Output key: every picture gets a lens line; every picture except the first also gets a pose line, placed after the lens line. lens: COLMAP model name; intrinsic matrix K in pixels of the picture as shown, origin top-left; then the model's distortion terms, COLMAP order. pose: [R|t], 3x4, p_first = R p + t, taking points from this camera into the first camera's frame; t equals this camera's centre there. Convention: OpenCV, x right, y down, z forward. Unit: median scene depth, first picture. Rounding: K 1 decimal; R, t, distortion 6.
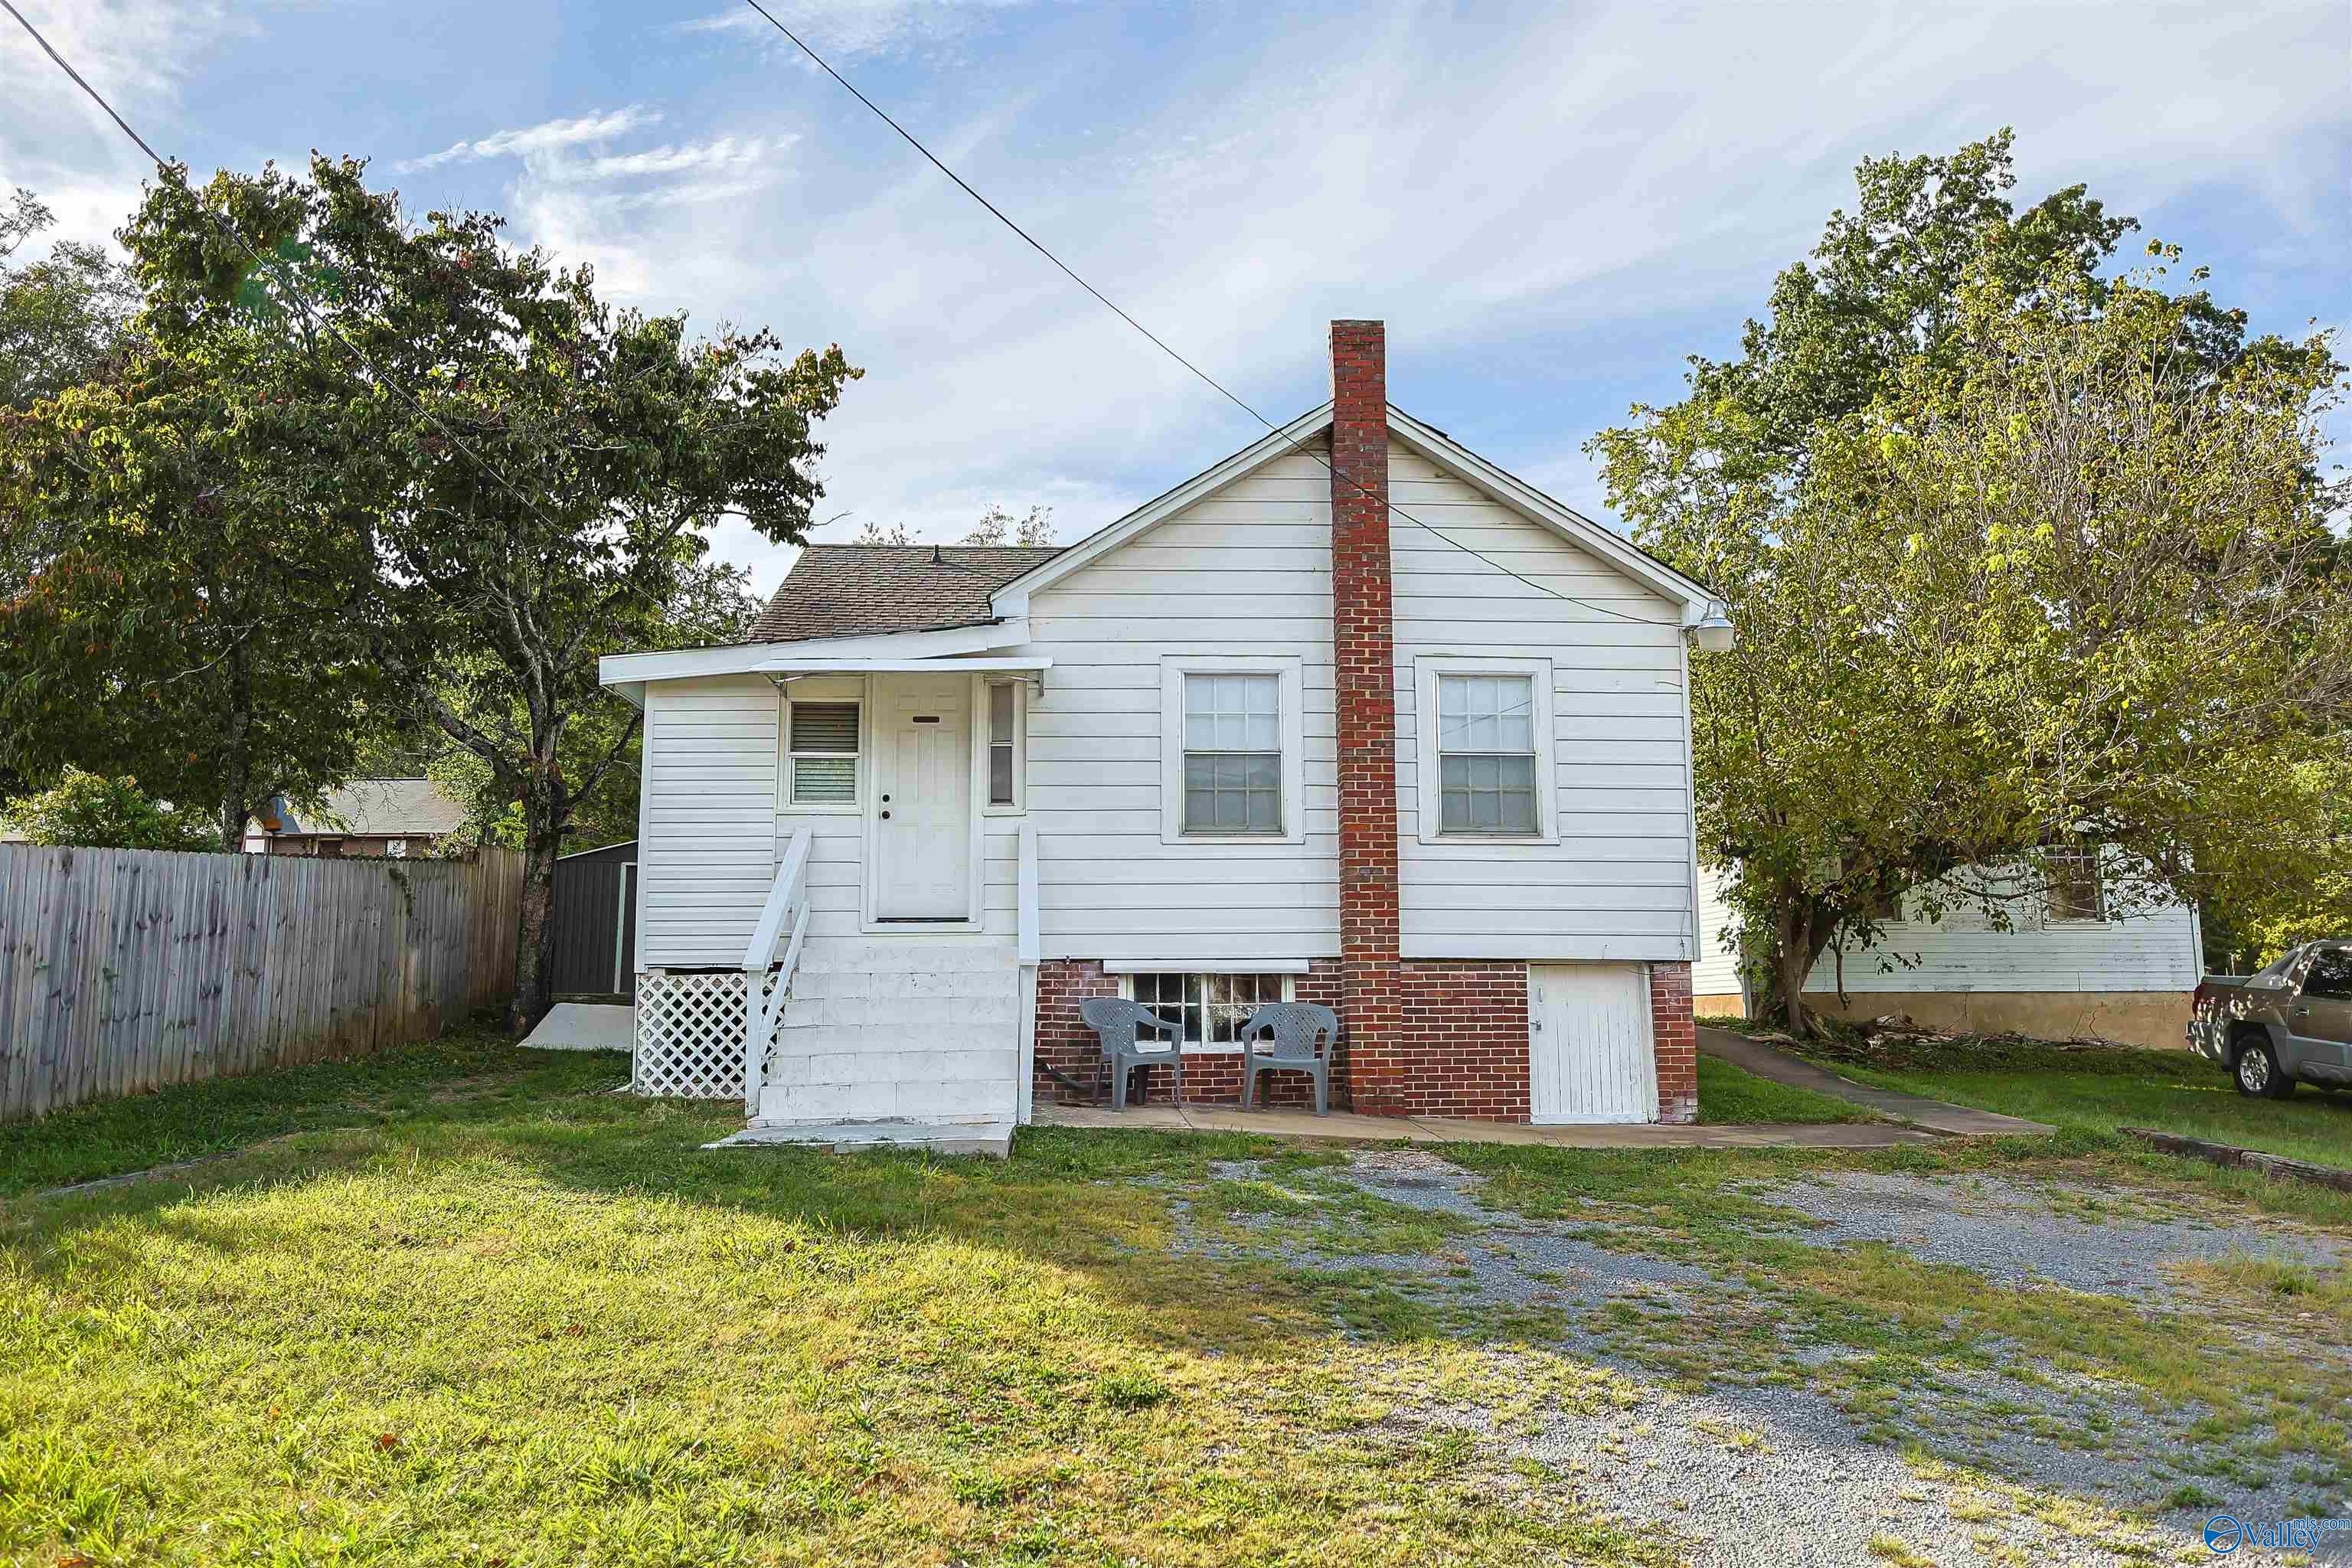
lens RADIAL K [[1688.6, 0, 1176.0], [0, 1688.6, 784.0], [0, 0, 1]] dist [0.004923, 0.003397]
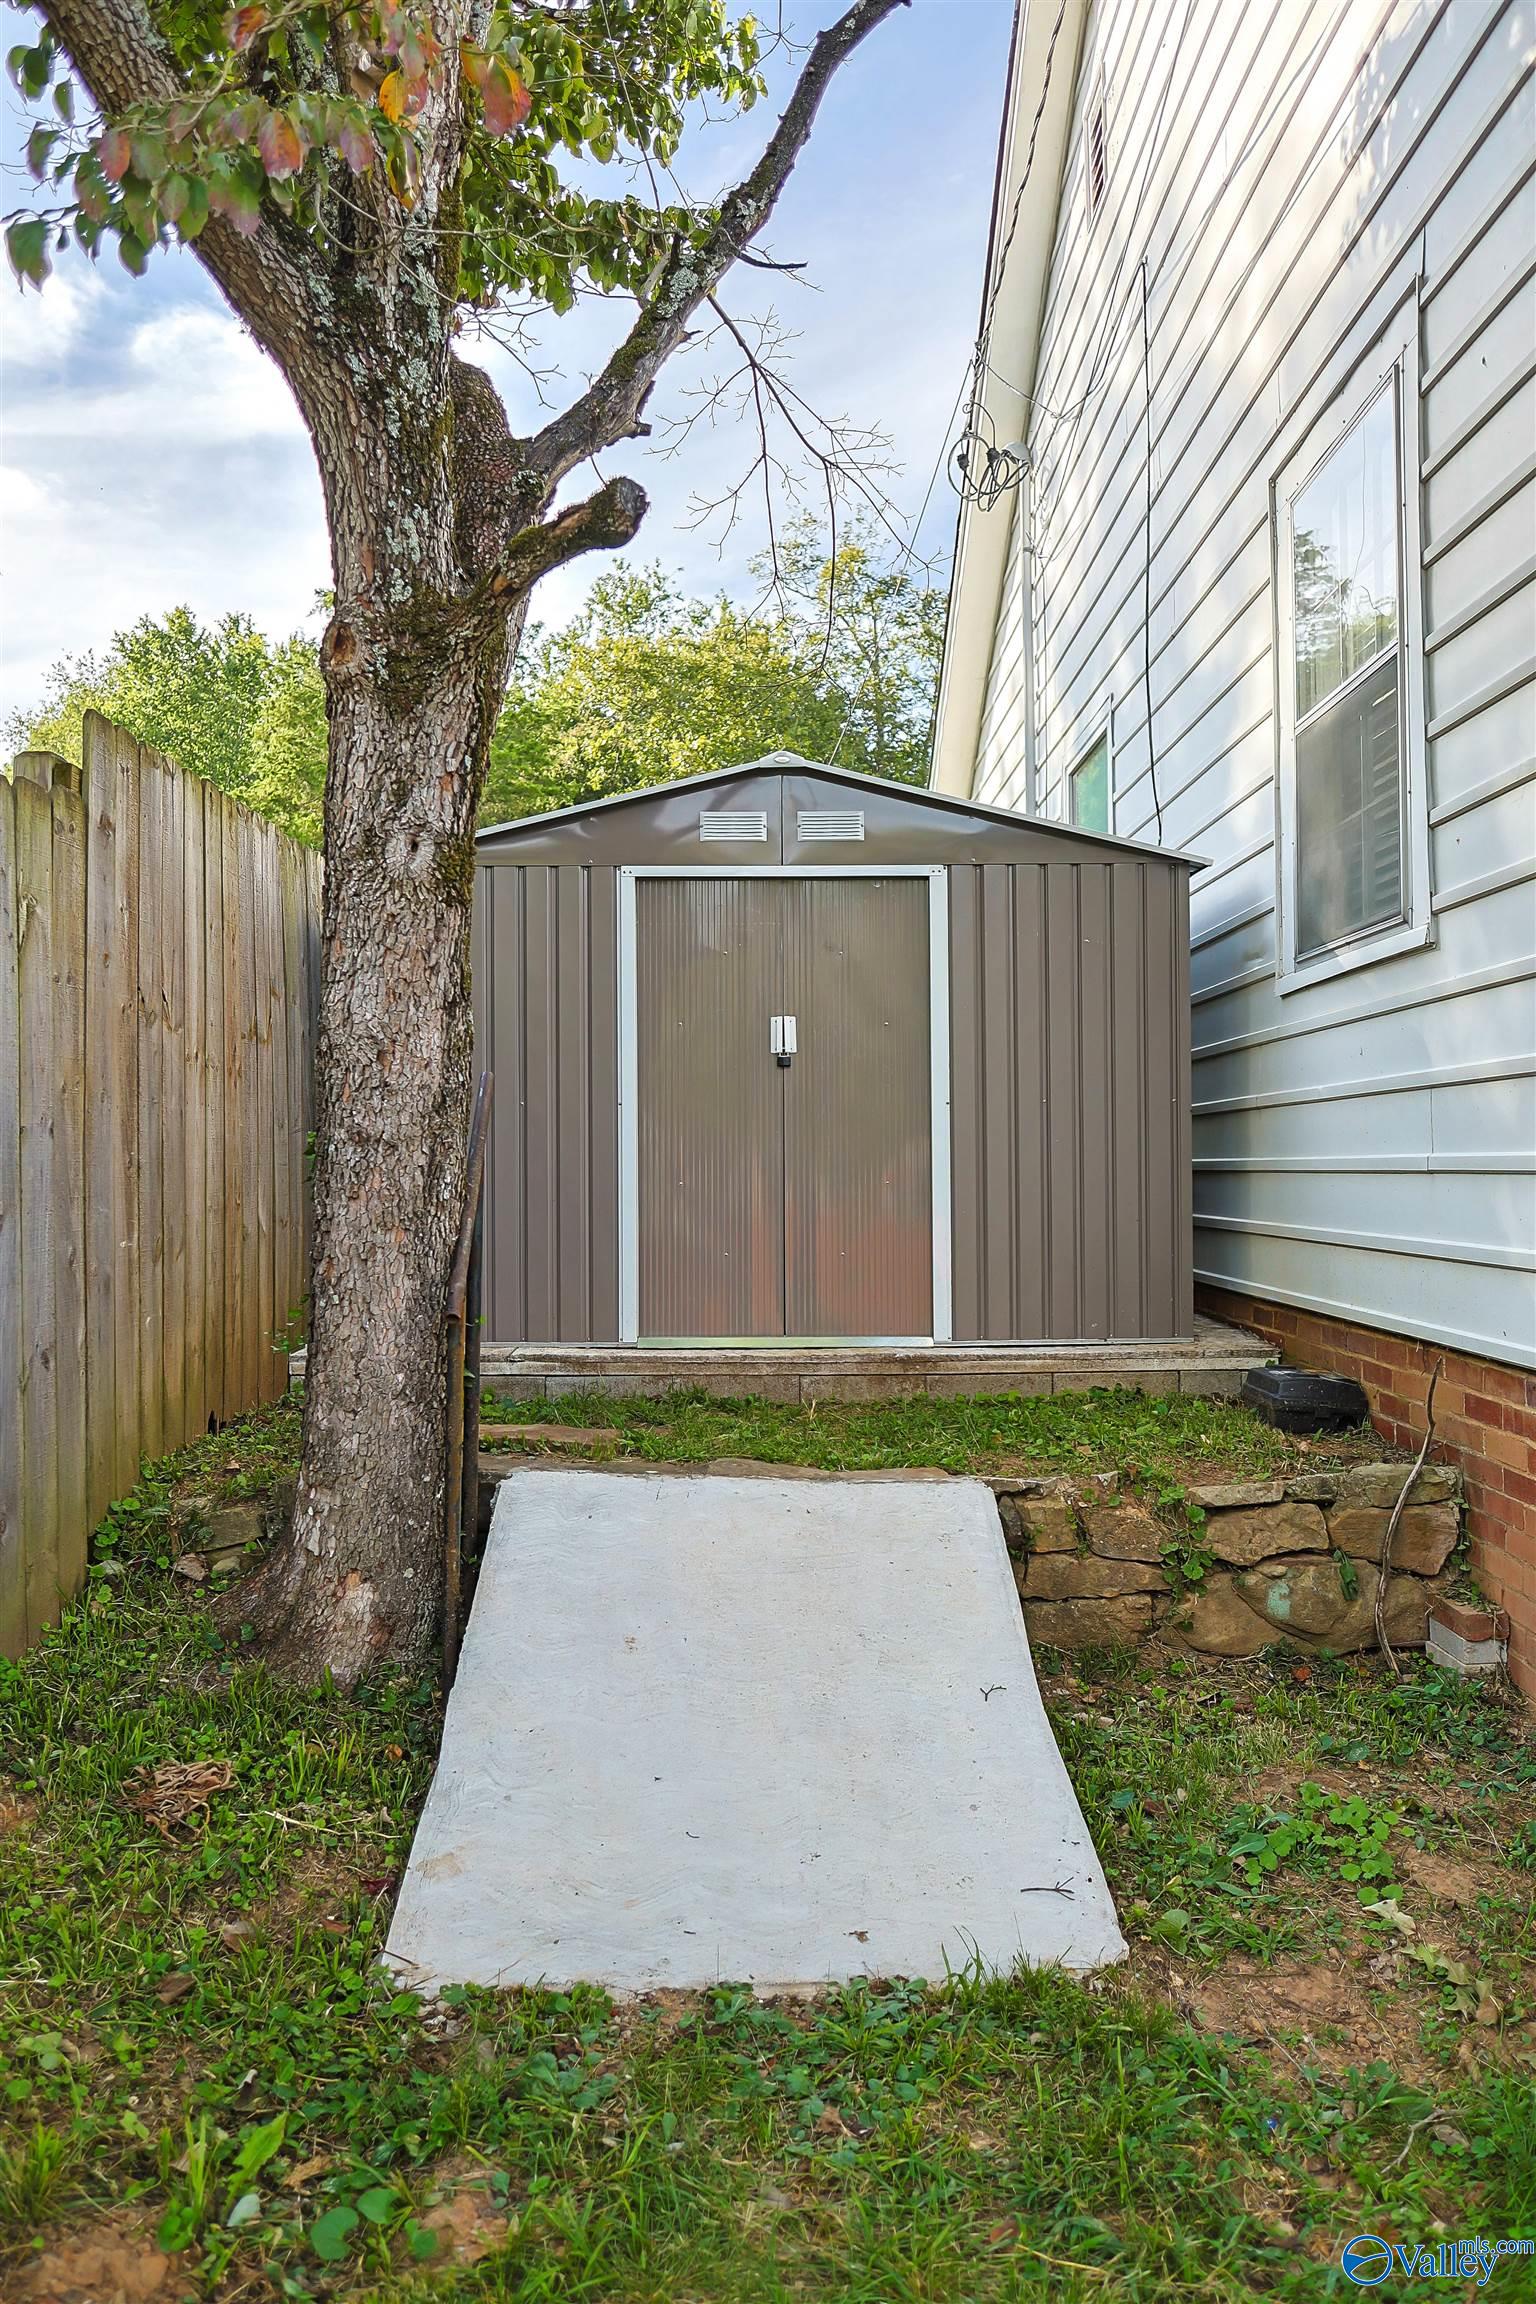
lens RADIAL K [[1654.1, 0, 768.0], [0, 1654.1, 1152.0], [0, 0, 1]] dist [0.004923, 0.003397]
pose [[0.998810, -0.001197, -0.048752, -0.328948], [0.008283, 0.989338, 0.145404, 0.061053], [0.048058, -0.145635, 0.988171, 0.821020]]
